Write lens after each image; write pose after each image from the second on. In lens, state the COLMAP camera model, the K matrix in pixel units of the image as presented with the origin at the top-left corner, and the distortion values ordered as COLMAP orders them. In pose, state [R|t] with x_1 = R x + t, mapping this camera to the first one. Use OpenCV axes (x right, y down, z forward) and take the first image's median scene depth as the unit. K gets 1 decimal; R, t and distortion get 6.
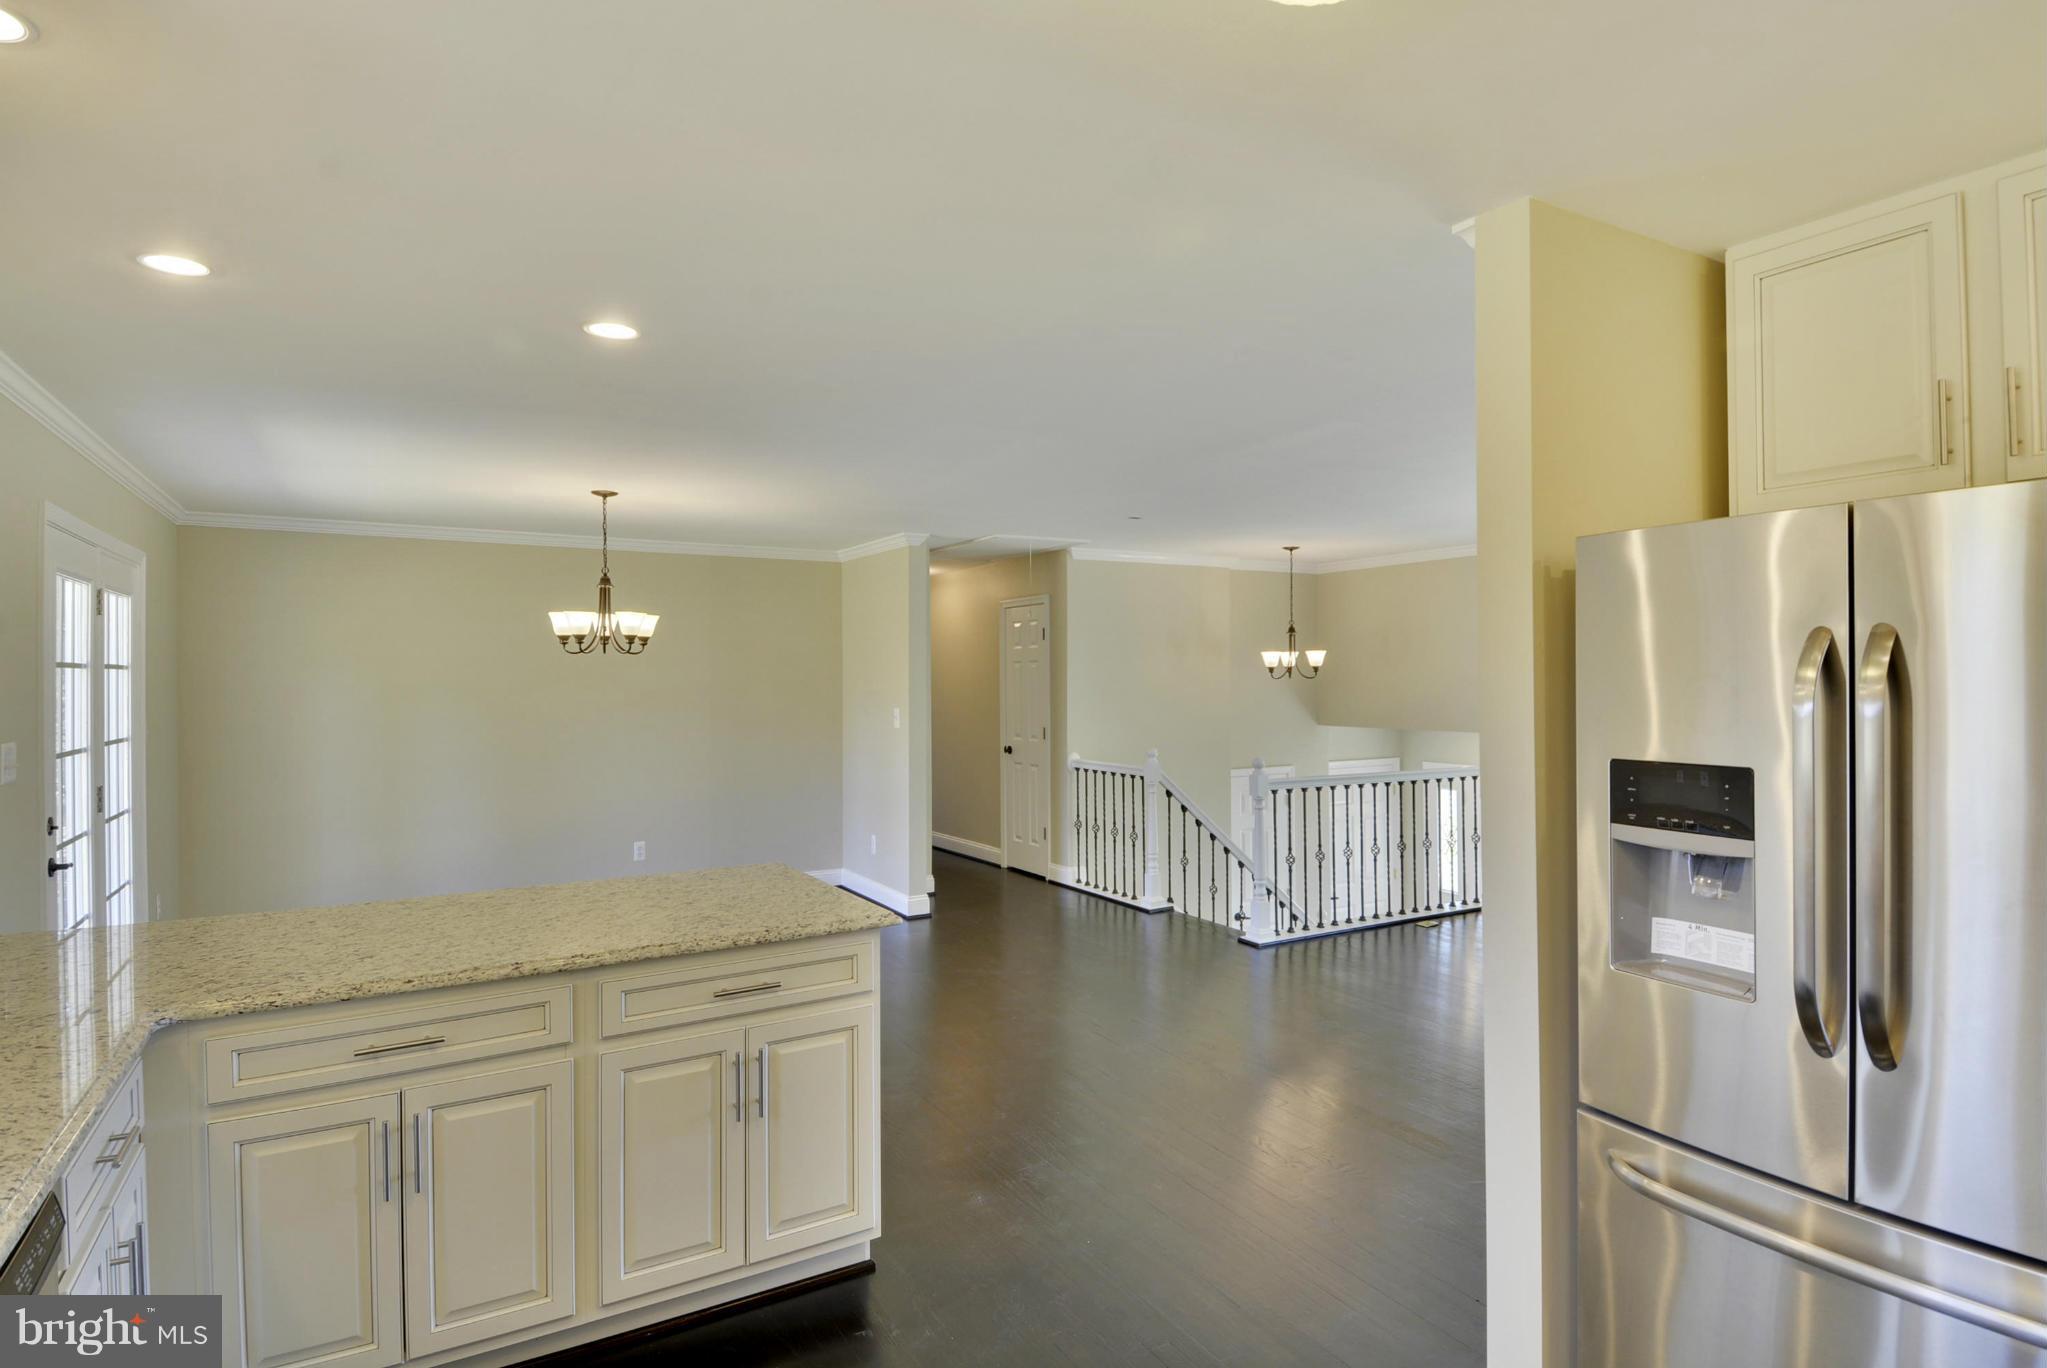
lens RADIAL K [[1076.6, 0, 1053.8], [0, 1076.6, 687.0], [0, 0, 1]] dist [0.038089, -0.045372]
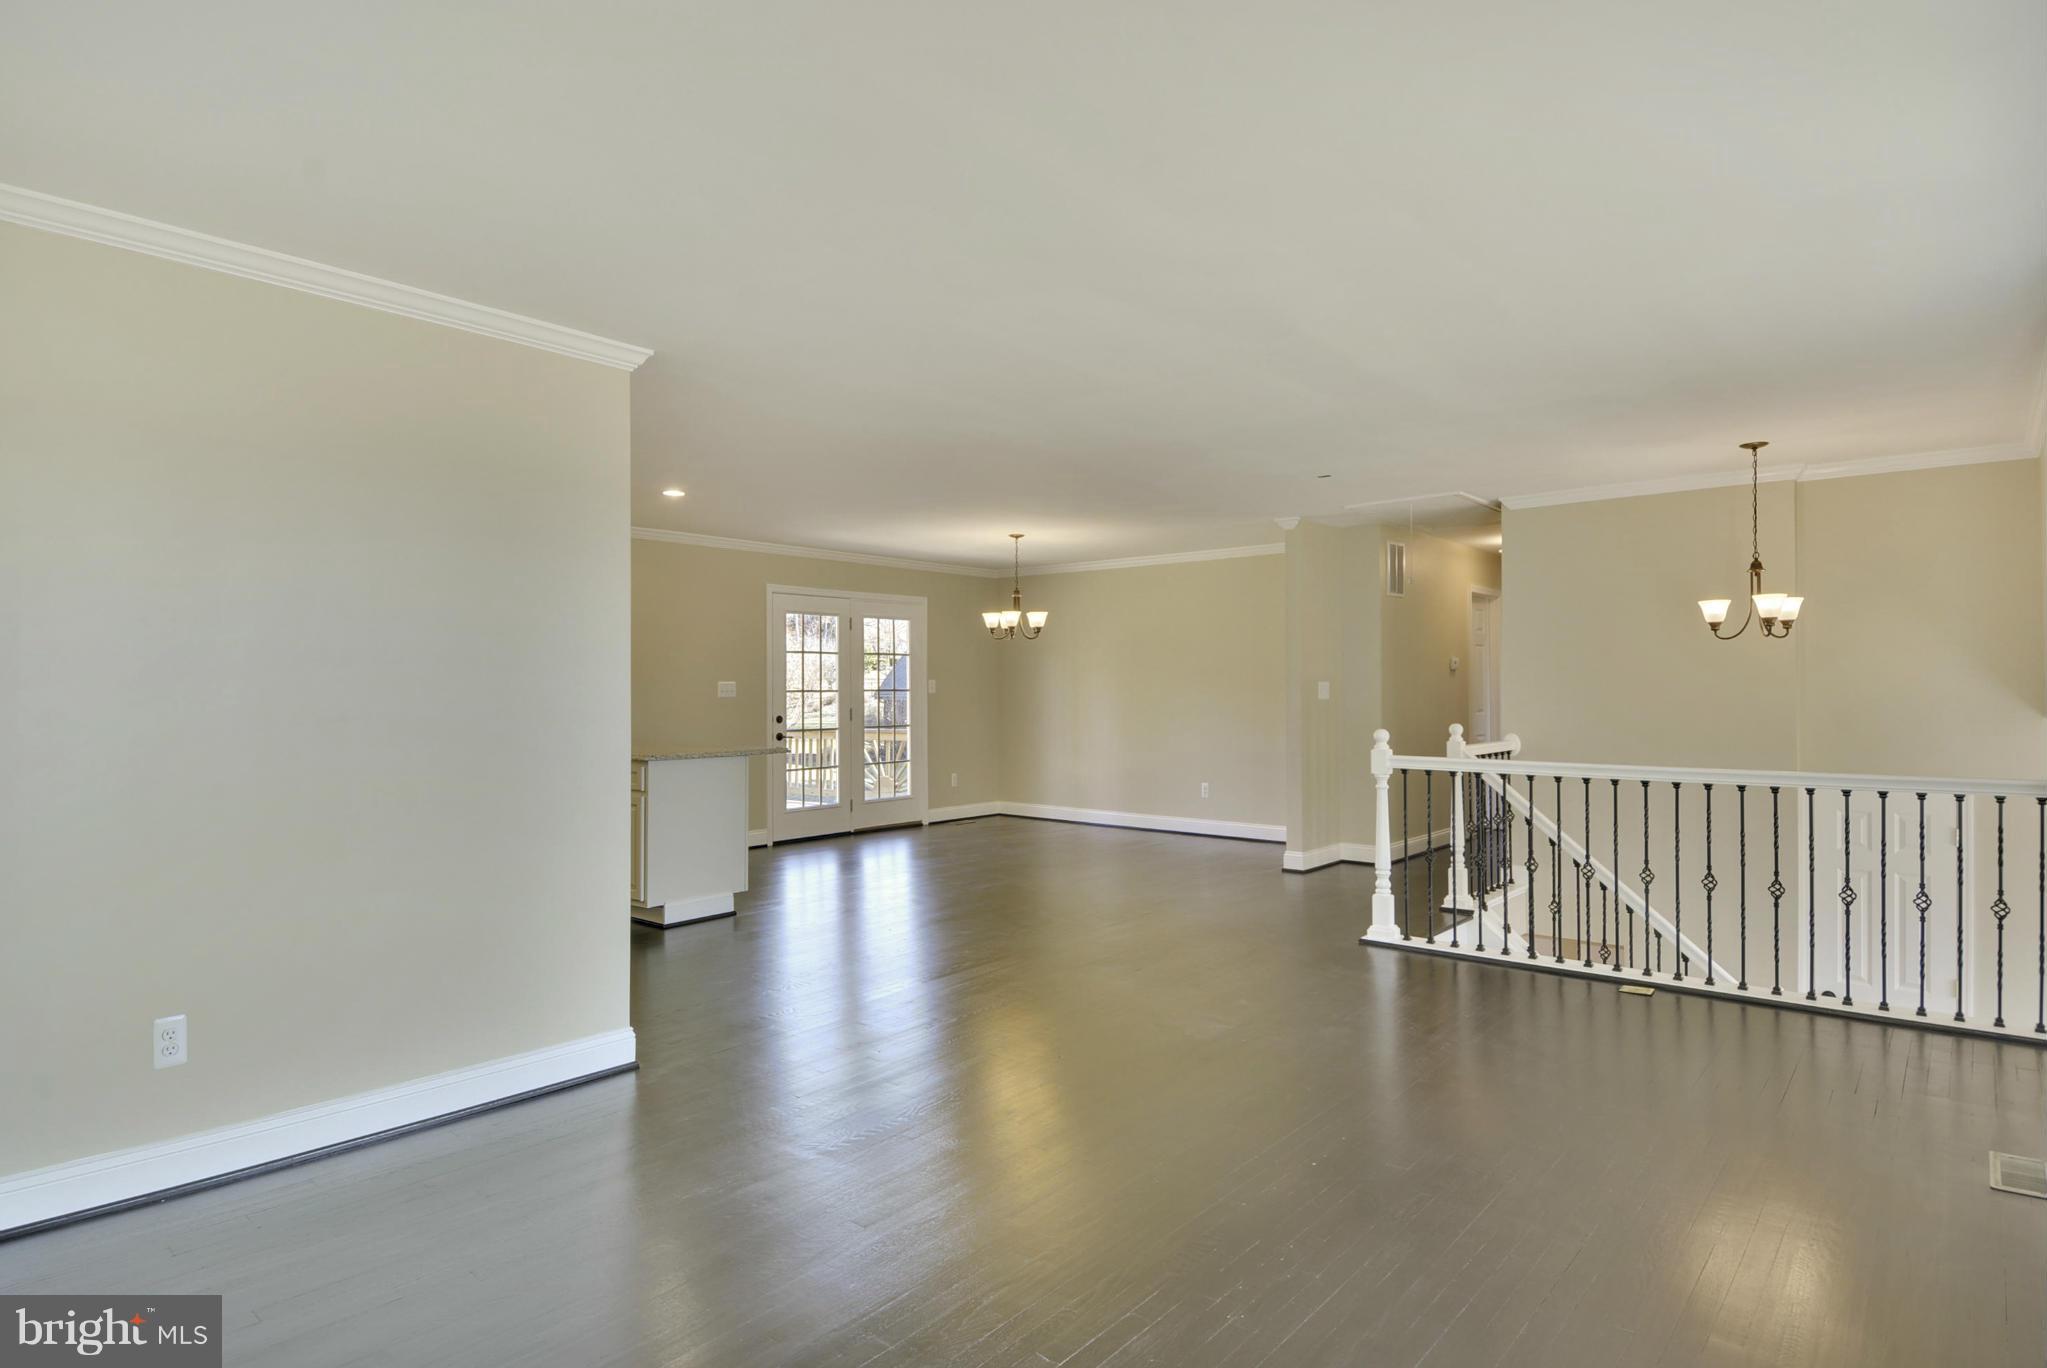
lens RADIAL K [[1100.5, 0, 1044.1], [0, 1100.5, 681.6], [0, 0, 1]] dist [0.054830, -0.055865]
pose [[0.336485, -0.001500, -0.941688, 2.010371], [-0.003693, 0.999989, -0.002913, 0.065229], [0.941682, 0.004457, 0.336476, 0.927291]]
